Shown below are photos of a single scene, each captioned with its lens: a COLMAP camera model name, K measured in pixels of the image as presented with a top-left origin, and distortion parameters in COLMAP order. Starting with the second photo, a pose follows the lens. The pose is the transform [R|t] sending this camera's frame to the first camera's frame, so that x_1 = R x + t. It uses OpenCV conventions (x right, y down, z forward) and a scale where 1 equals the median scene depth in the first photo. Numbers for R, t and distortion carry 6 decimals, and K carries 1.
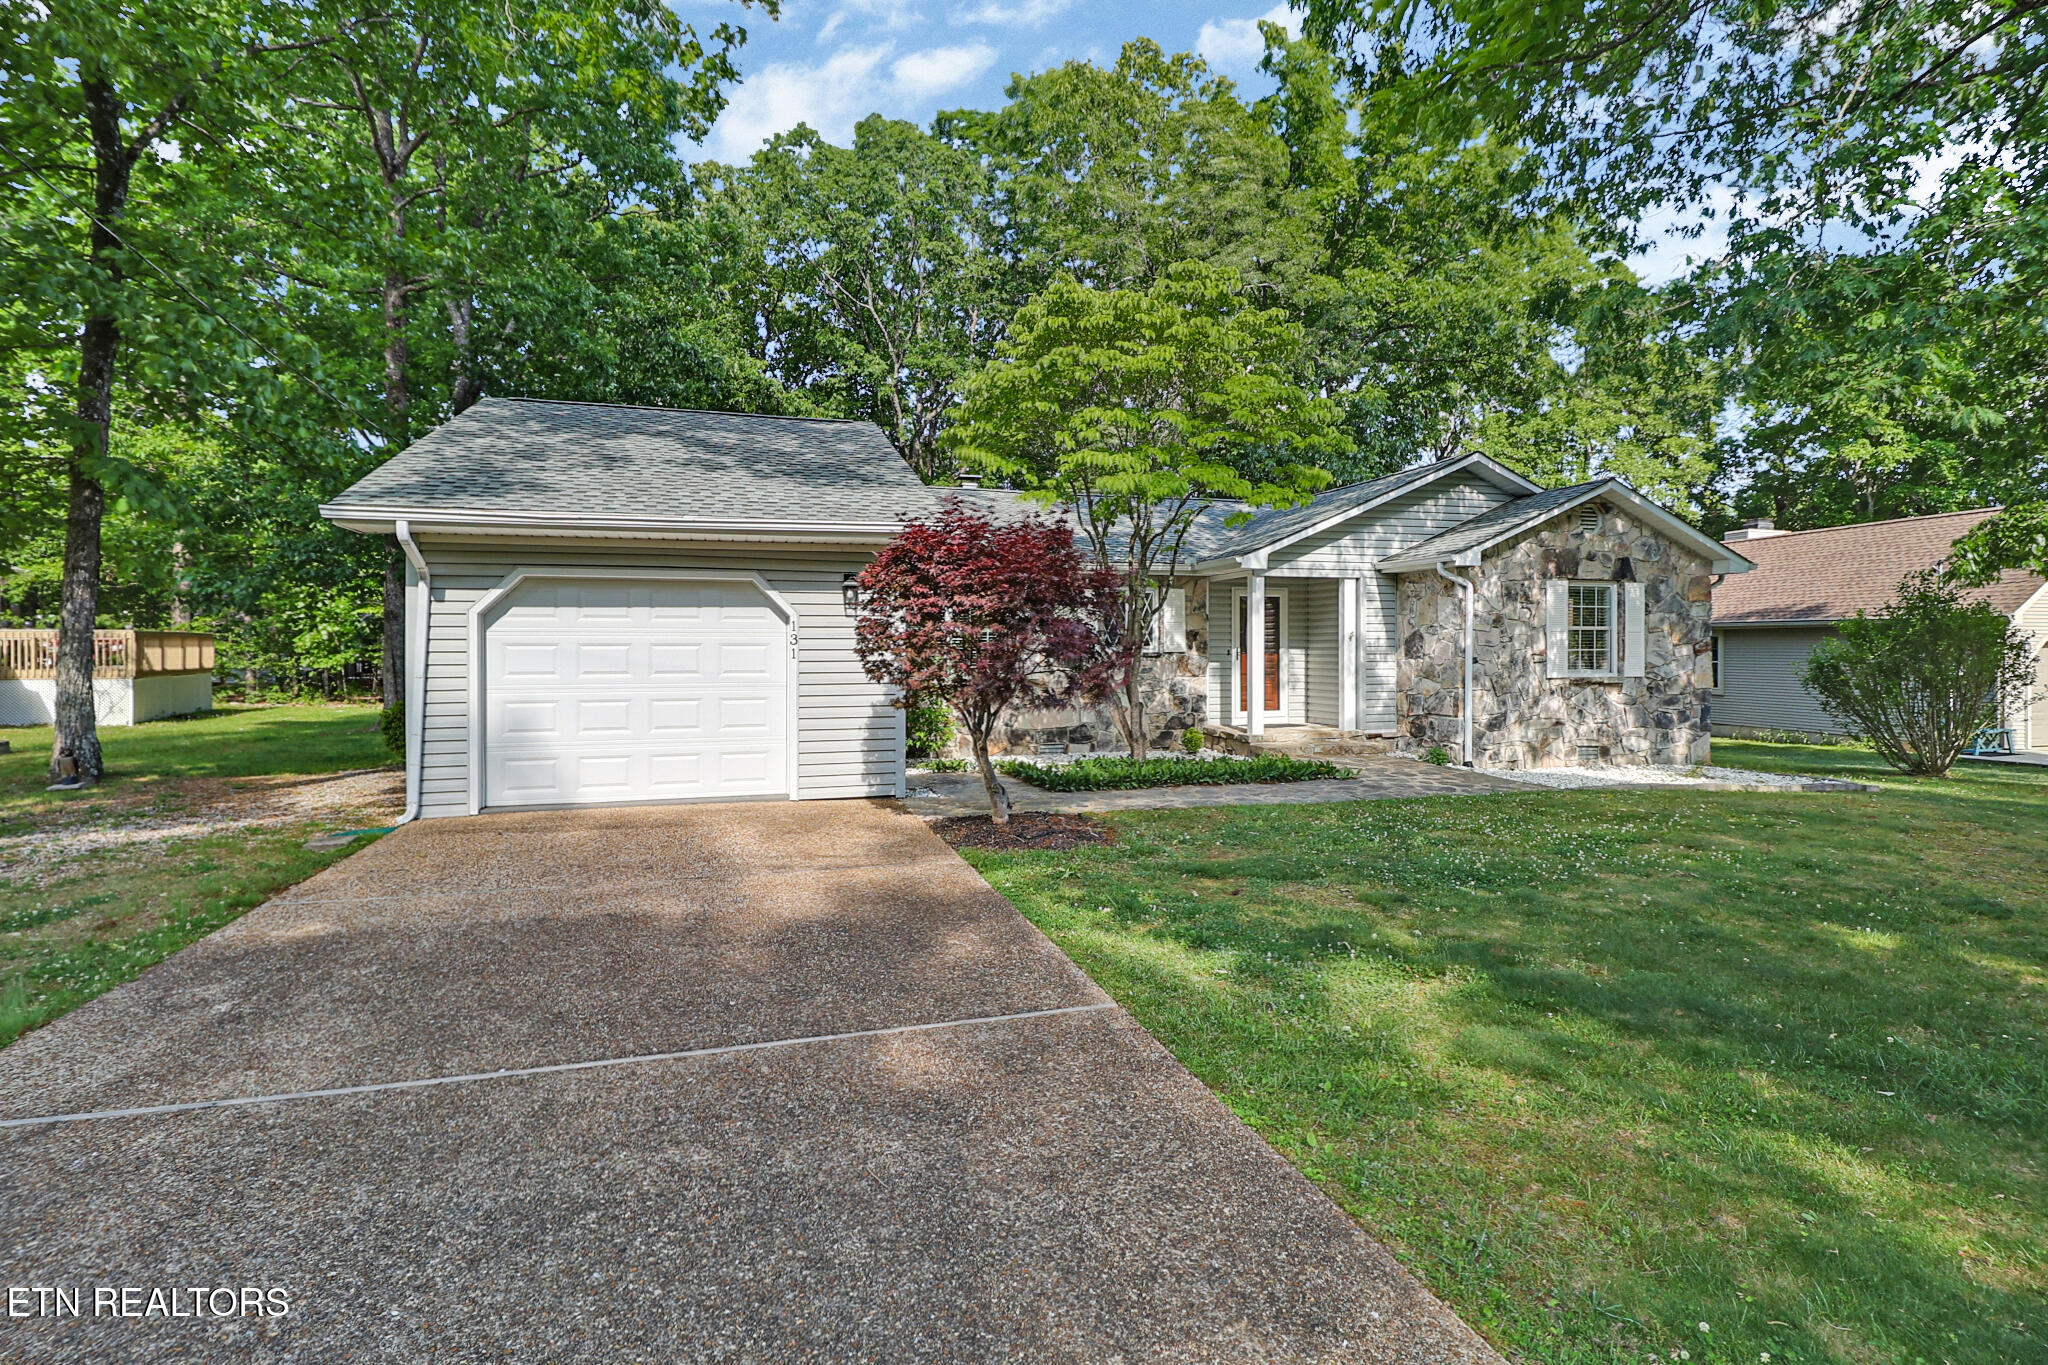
lens RADIAL K [[937.9, 0, 1009.7], [0, 937.9, 658.0], [0, 0, 1]] dist [-0.015205, -0.000776]
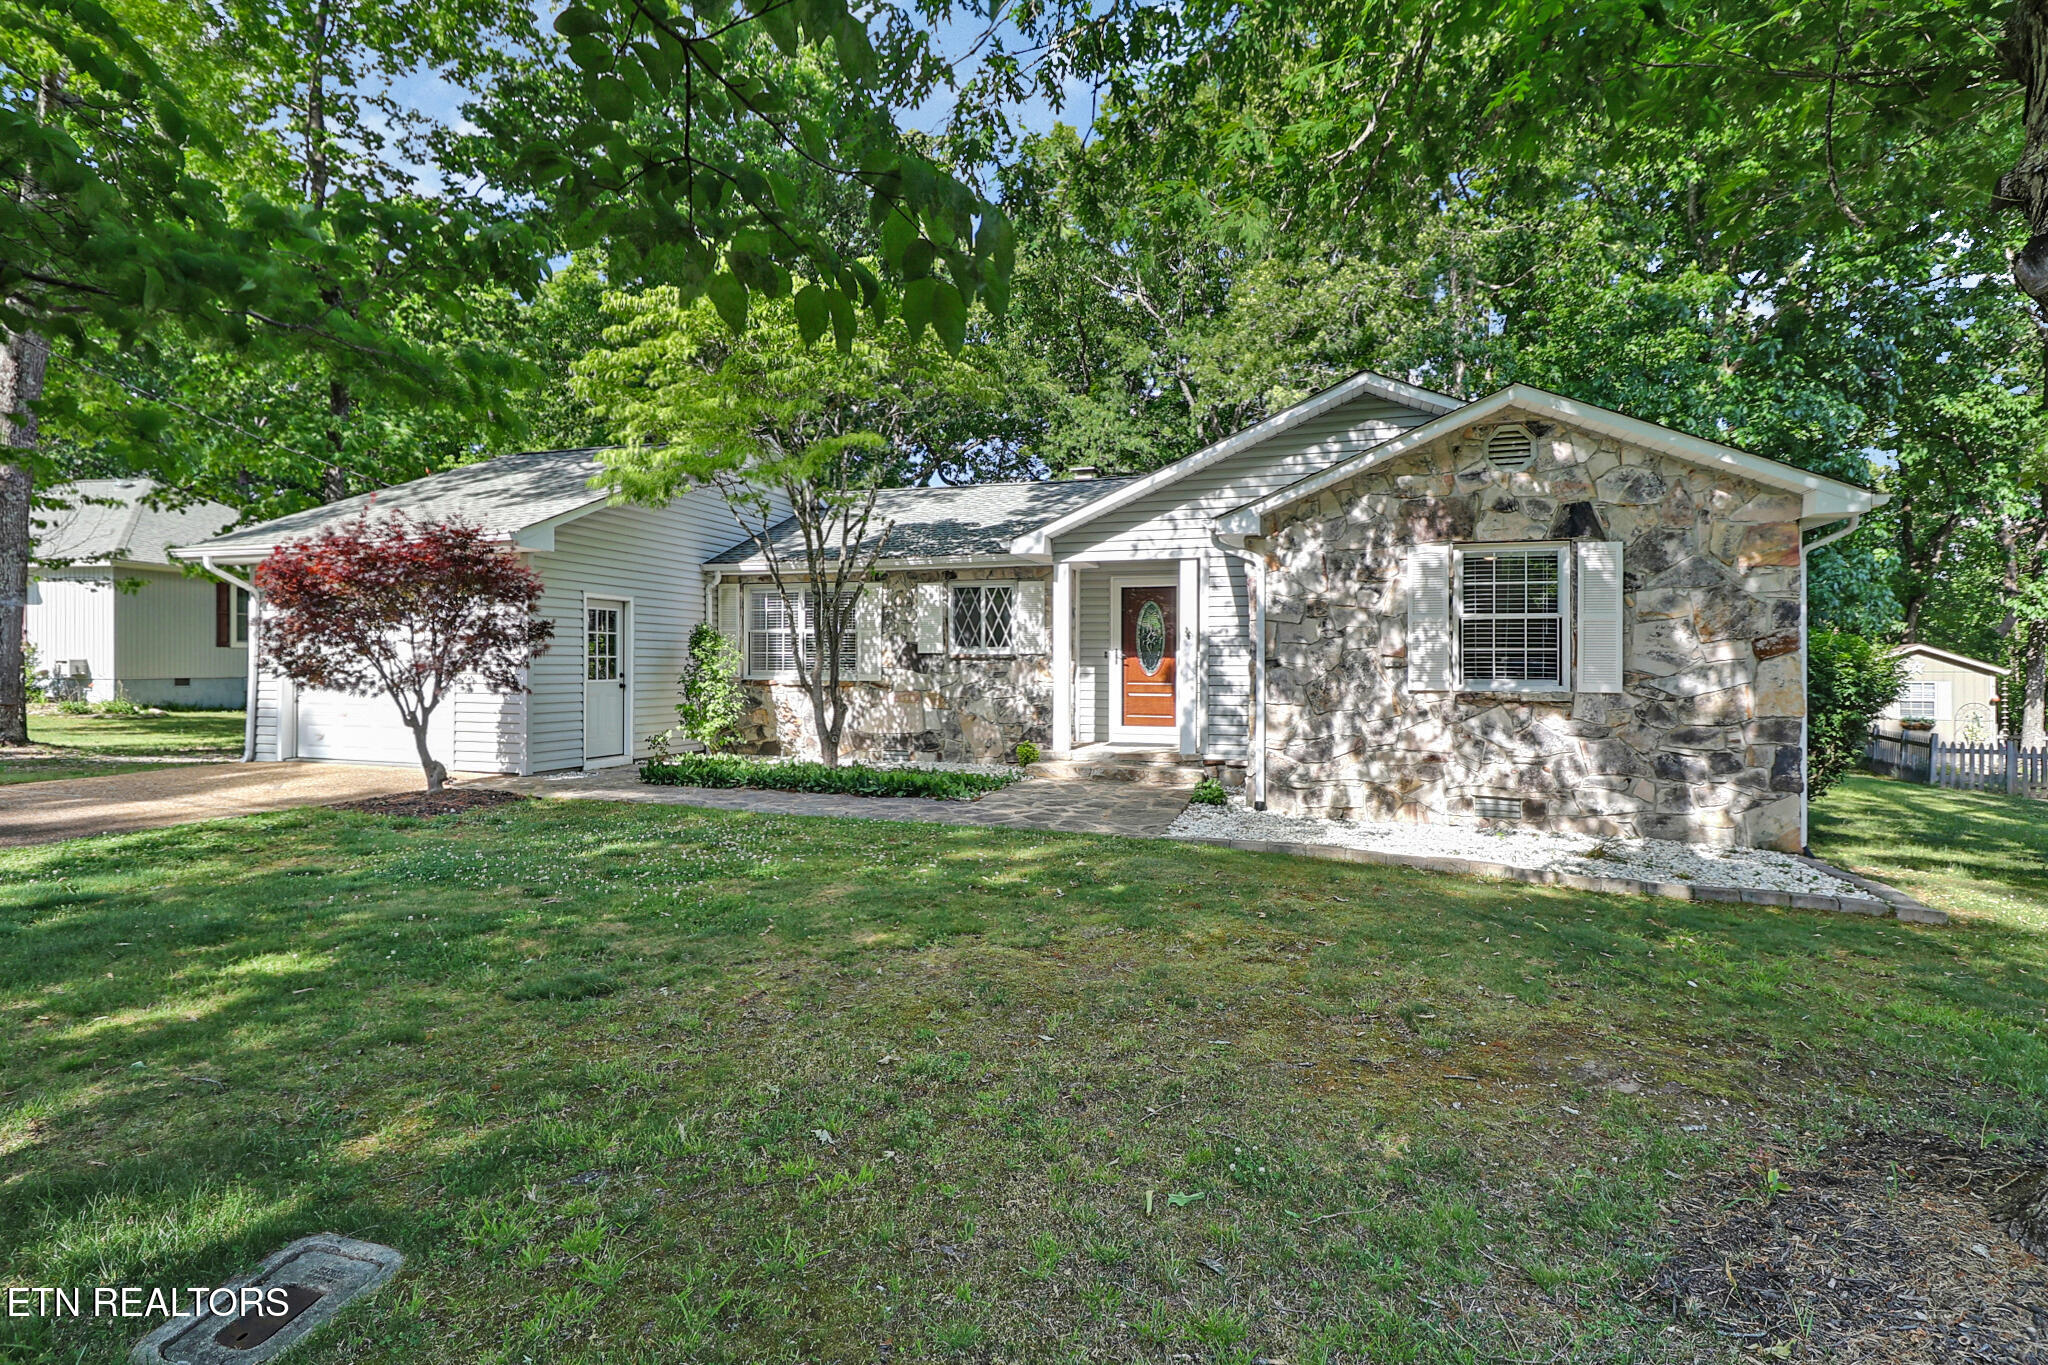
lens RADIAL K [[1010.3, 0, 1012.2], [0, 1010.3, 658.7], [0, 0, 1]] dist [-0.010797, -0.000102]
pose [[0.825071, 0.003465, -0.565018, 0.728669], [-0.013013, 0.999832, -0.012871, 0.011064], [0.564878, 0.017972, 0.824978, 0.226354]]
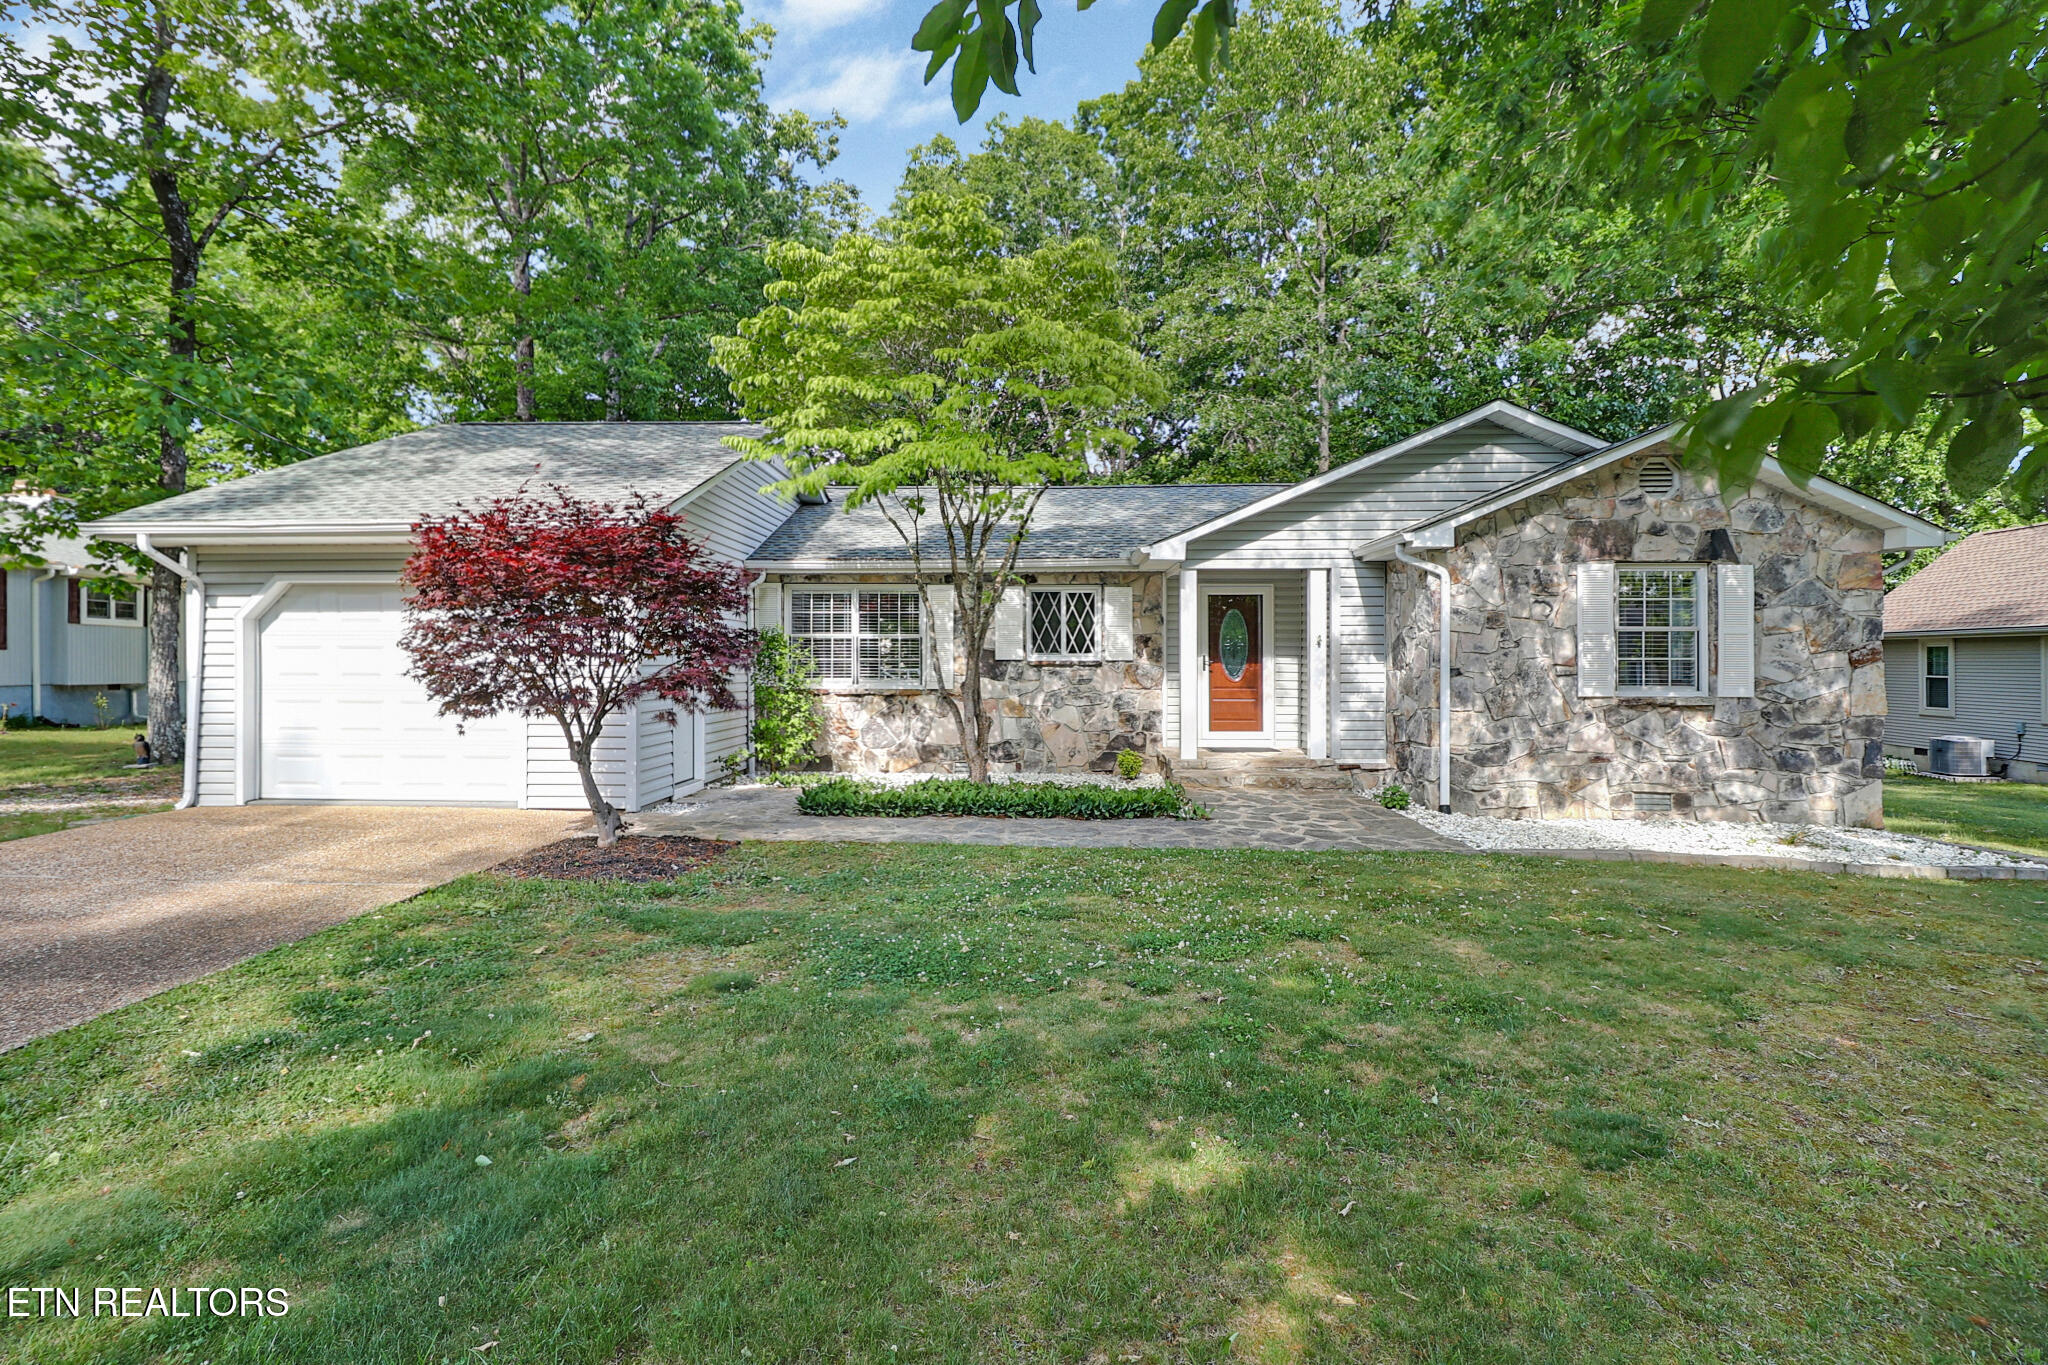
lens RADIAL K [[937.9, 0, 1009.7], [0, 937.9, 658.0], [0, 0, 1]] dist [-0.015205, -0.000776]
pose [[0.949889, 0.002717, -0.312577, 0.368428], [-0.007114, 0.999891, -0.012926, 0.003434], [0.312508, 0.014502, 0.949805, 0.157689]]
